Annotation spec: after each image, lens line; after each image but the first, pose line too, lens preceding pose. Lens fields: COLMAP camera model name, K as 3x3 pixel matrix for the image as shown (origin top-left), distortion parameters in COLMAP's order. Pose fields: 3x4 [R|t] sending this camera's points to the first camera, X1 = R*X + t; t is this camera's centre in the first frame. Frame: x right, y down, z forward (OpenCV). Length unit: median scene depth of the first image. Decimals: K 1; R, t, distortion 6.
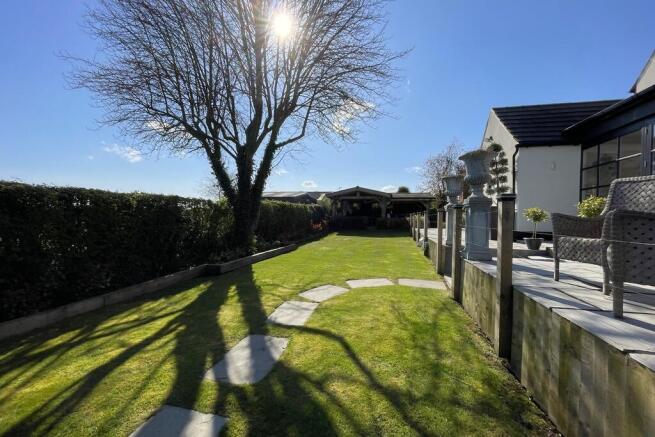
lens RADIAL K [[258.7, 0, 327.5], [0, 258.7, 218.5], [0, 0, 1]] dist [0.000600, 0.000093]
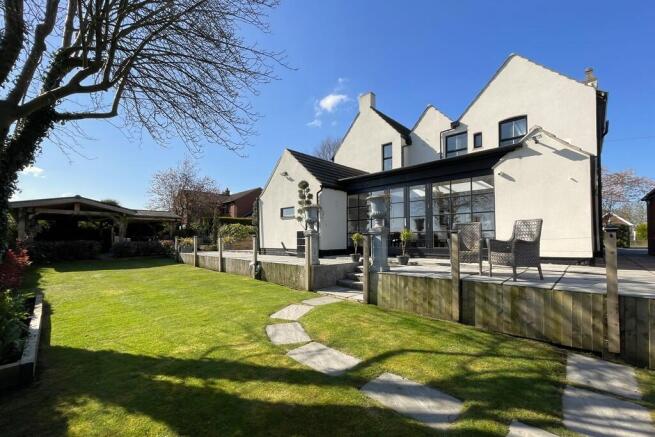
lens RADIAL K [[274.6, 0, 328.5], [0, 274.6, 233.6], [0, 0, 1]] dist [-0.001544, -0.000227]
pose [[0.502256, 0.001086, 0.864718, -0.816166], [0.017678, 0.999777, -0.011524, -0.034546], [-0.864538, 0.021075, 0.502125, 0.461951]]
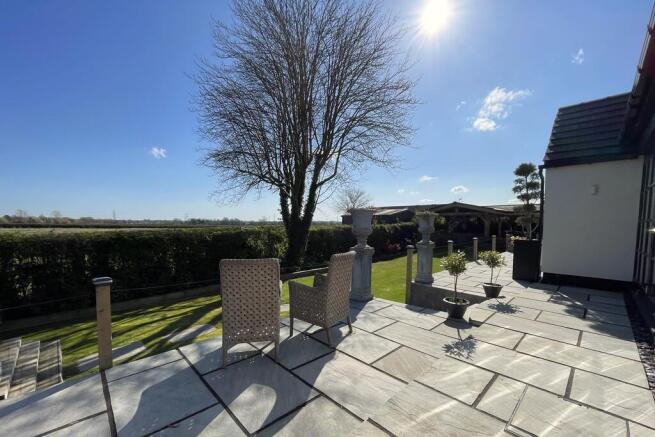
lens RADIAL K [[265.4, 0, 327.5], [0, 265.4, 218.5], [0, 0, 1]] dist [-0.000721, -0.000129]
pose [[0.847124, -0.019573, -0.531035, 1.129603], [0.002305, 0.999447, -0.033161, -0.173682], [0.531391, 0.026867, 0.846701, -0.105151]]
